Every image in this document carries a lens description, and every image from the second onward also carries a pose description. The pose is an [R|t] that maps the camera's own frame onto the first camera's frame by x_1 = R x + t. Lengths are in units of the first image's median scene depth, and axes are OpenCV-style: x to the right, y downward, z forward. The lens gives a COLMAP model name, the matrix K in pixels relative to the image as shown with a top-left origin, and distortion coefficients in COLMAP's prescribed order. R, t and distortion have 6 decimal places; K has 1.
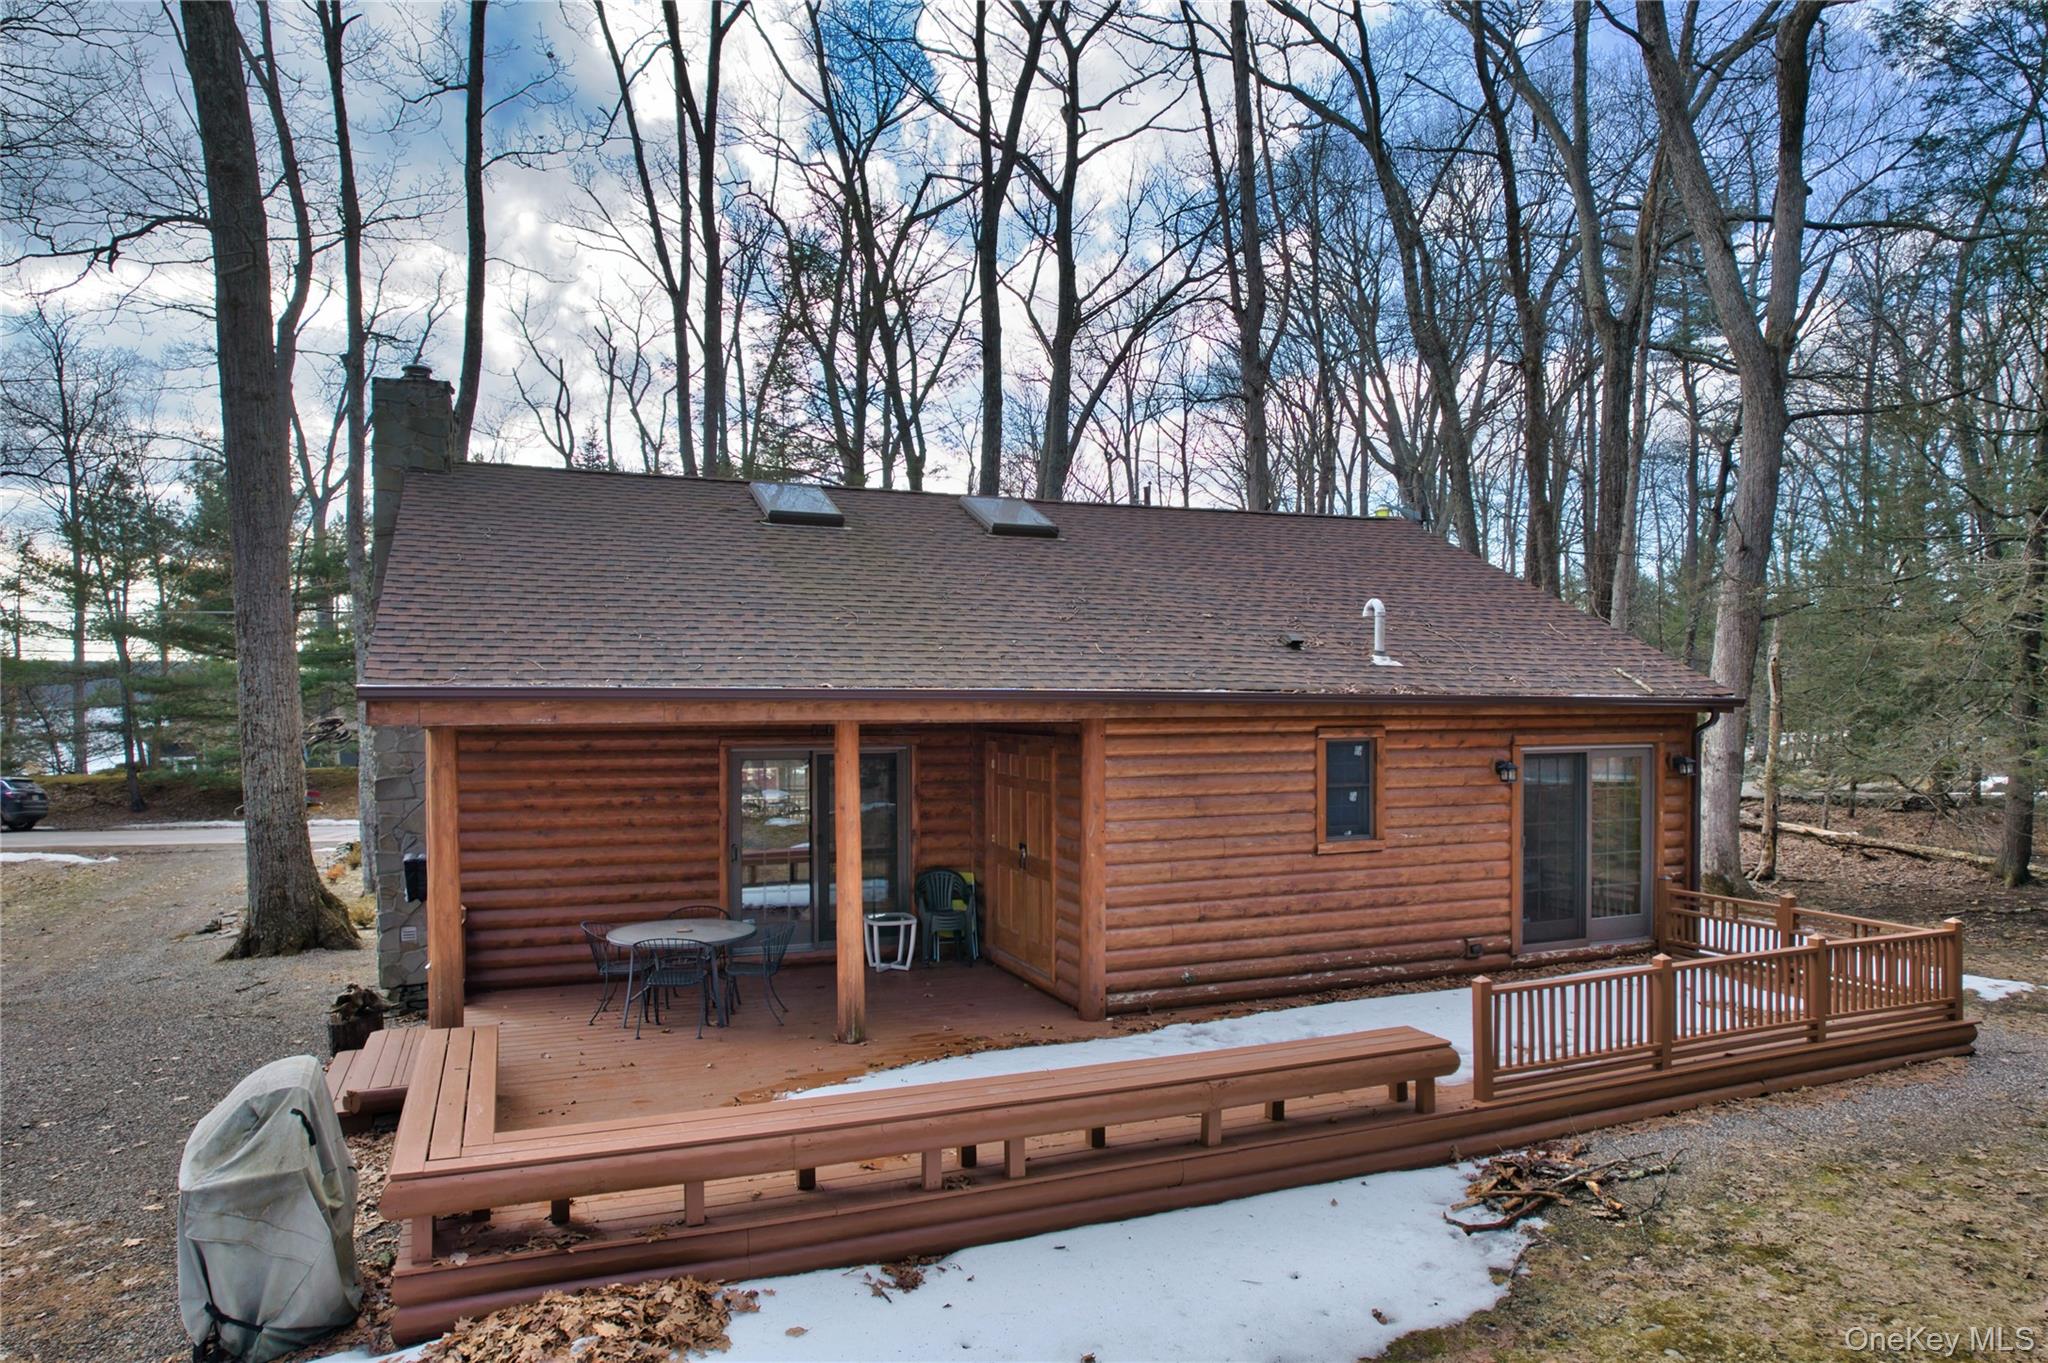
lens RADIAL K [[1316.1, 0, 1034.1], [0, 1316.1, 701.0], [0, 0, 1]] dist [-0.079836, 0.070584]
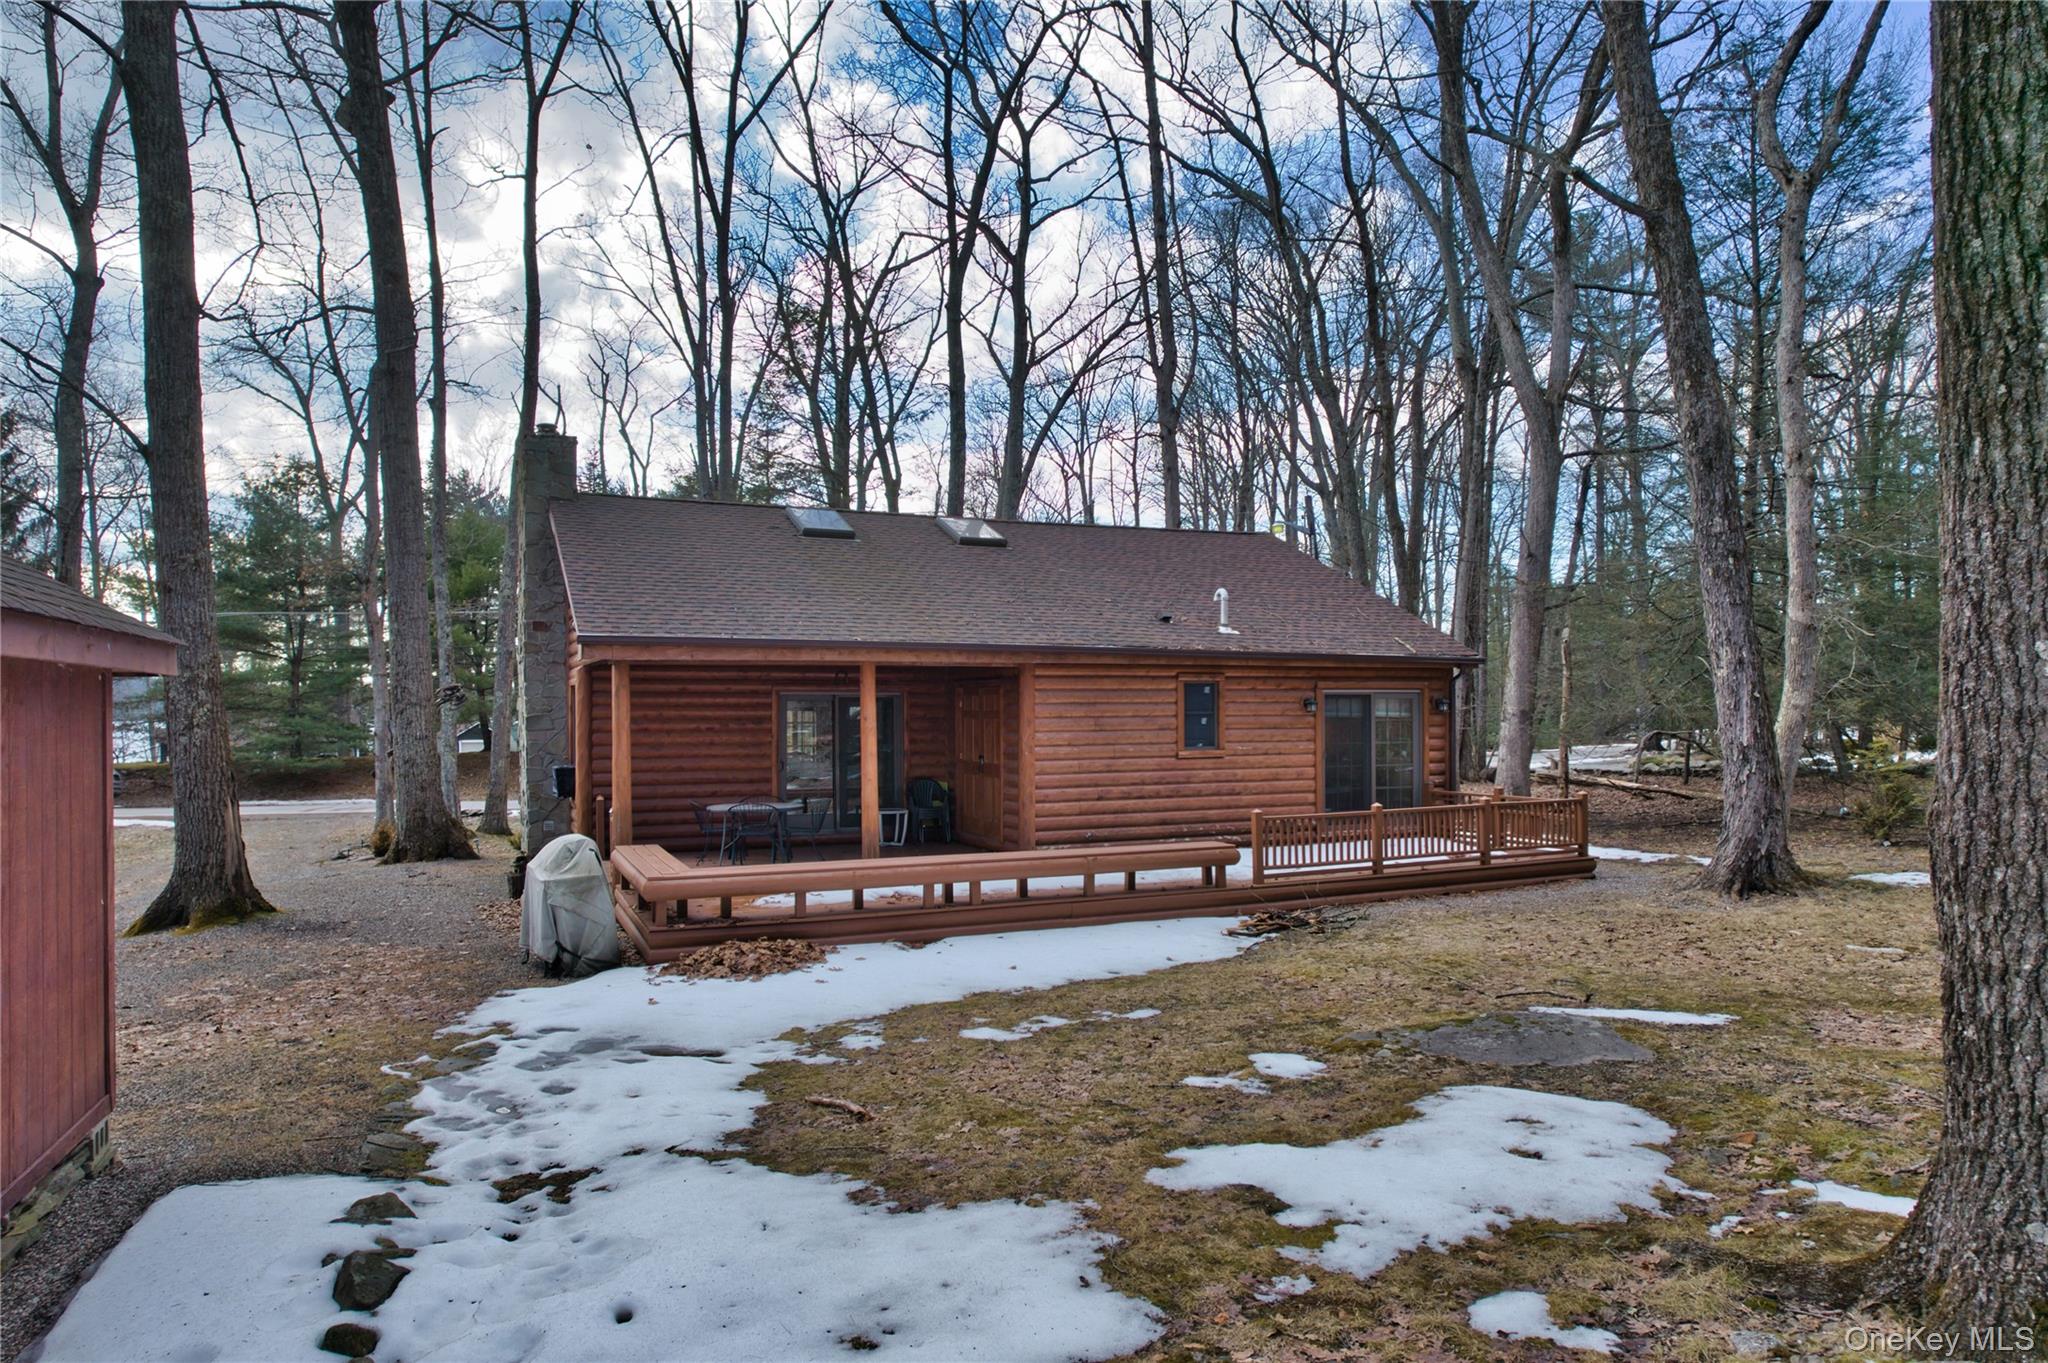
lens RADIAL K [[1316.1, 0, 1035.0], [0, 1316.1, 703.7], [0, 0, 1]] dist [-0.079836, 0.070584]
pose [[0.999604, -0.003022, 0.027969, 0.010931], [0.003238, 0.999965, -0.007680, 0.065621], [-0.027944, 0.007767, 0.999579, -0.491511]]
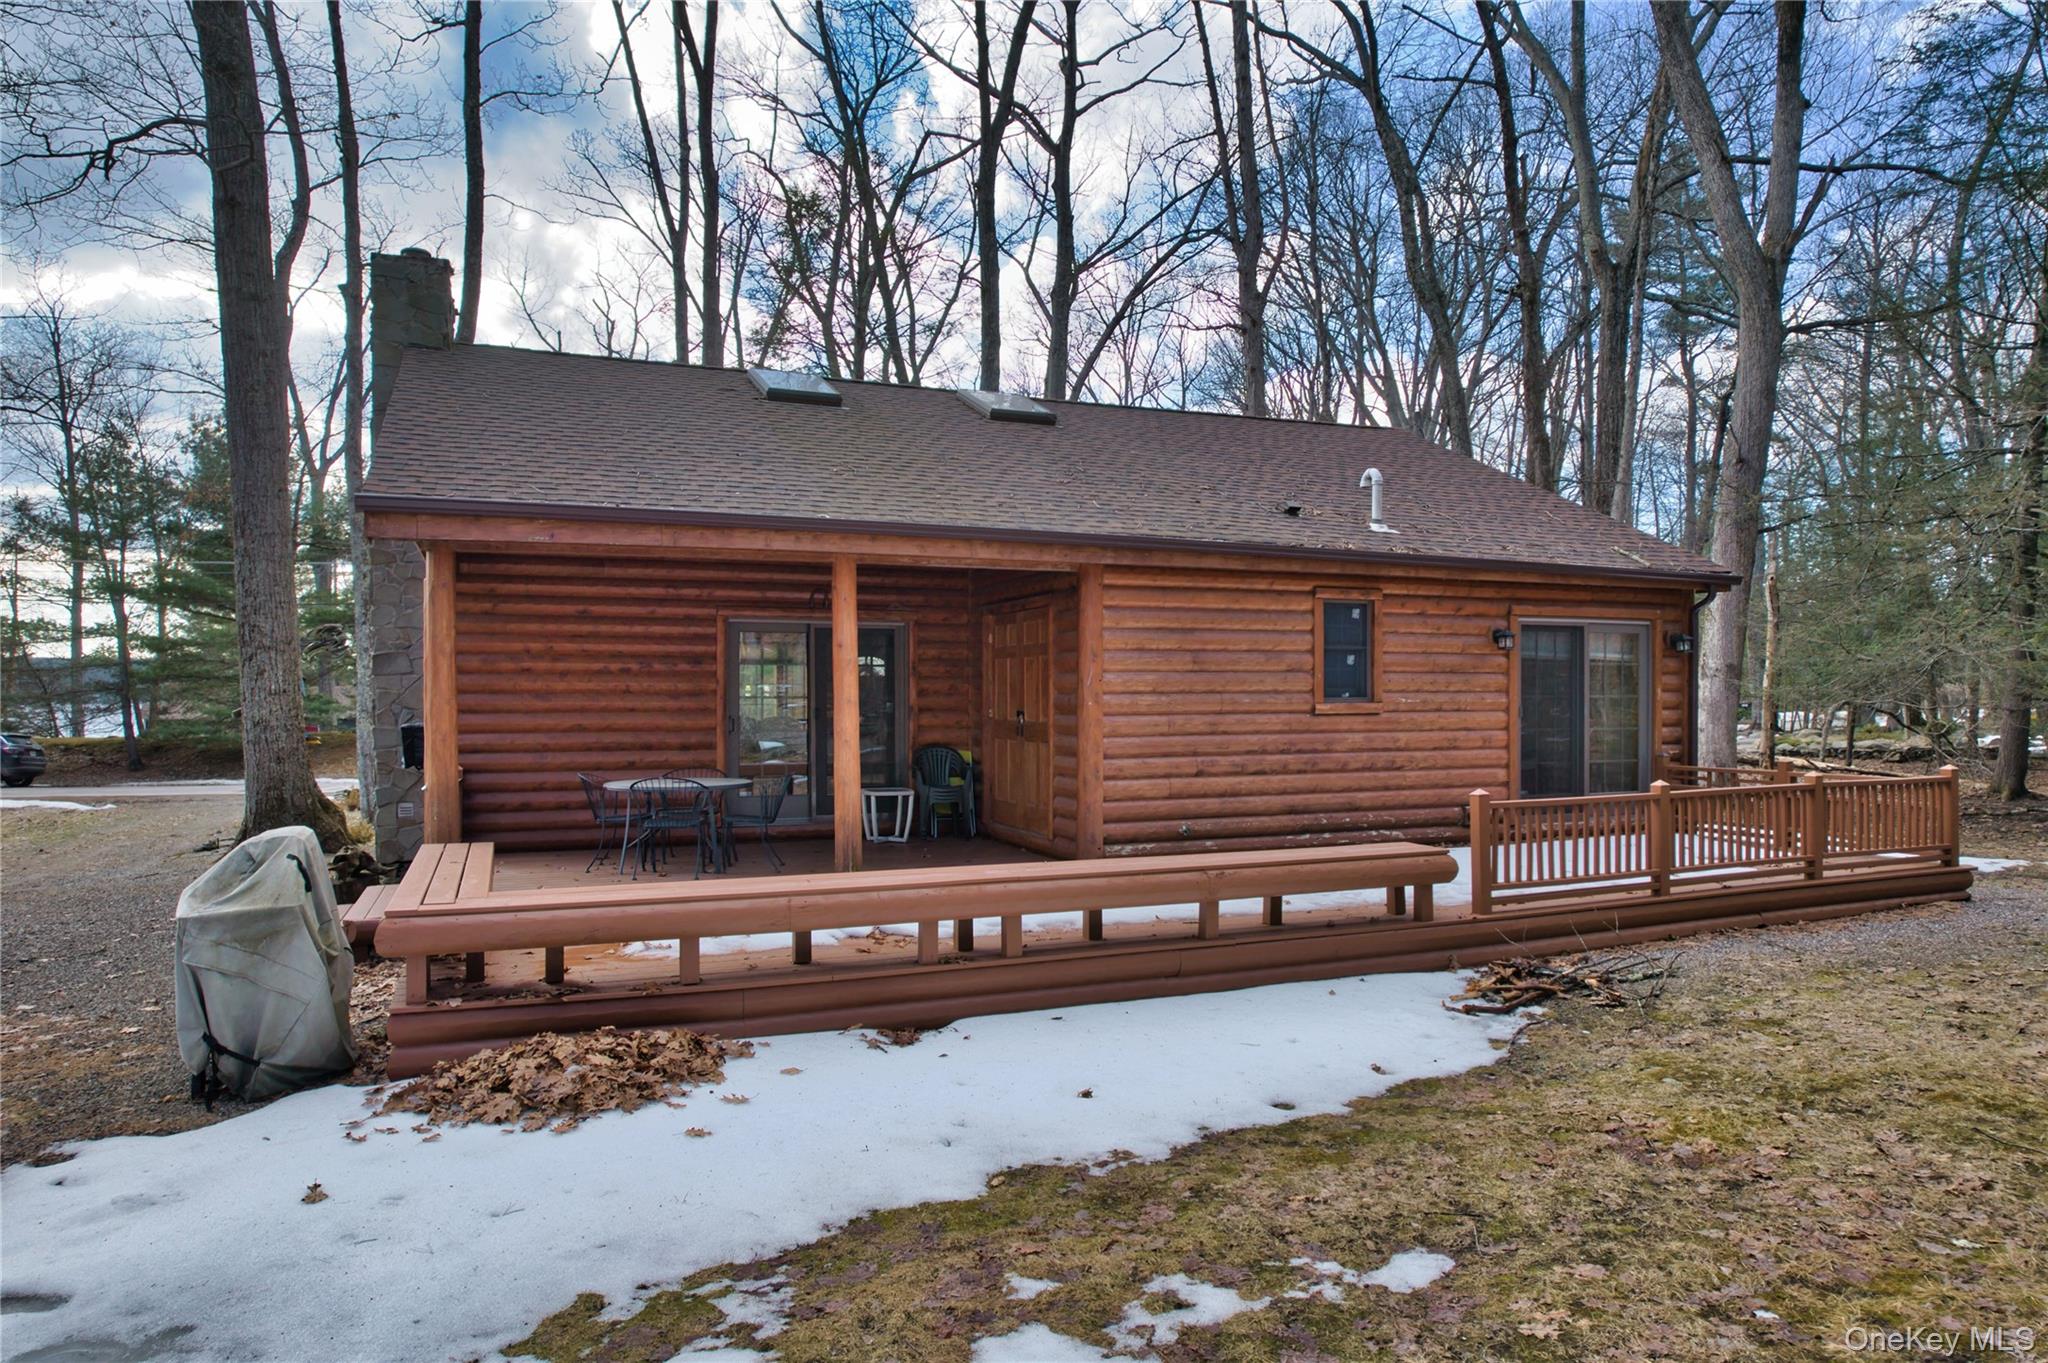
lens RADIAL K [[1316.1, 0, 1033.9], [0, 1316.1, 702.6], [0, 0, 1]] dist [-0.079836, 0.070584]
pose [[1.000000, 0.000039, 0.000938, 0.000762], [-0.000041, 0.999997, 0.002298, 0.105164], [-0.000938, -0.002298, 0.999997, -0.000290]]
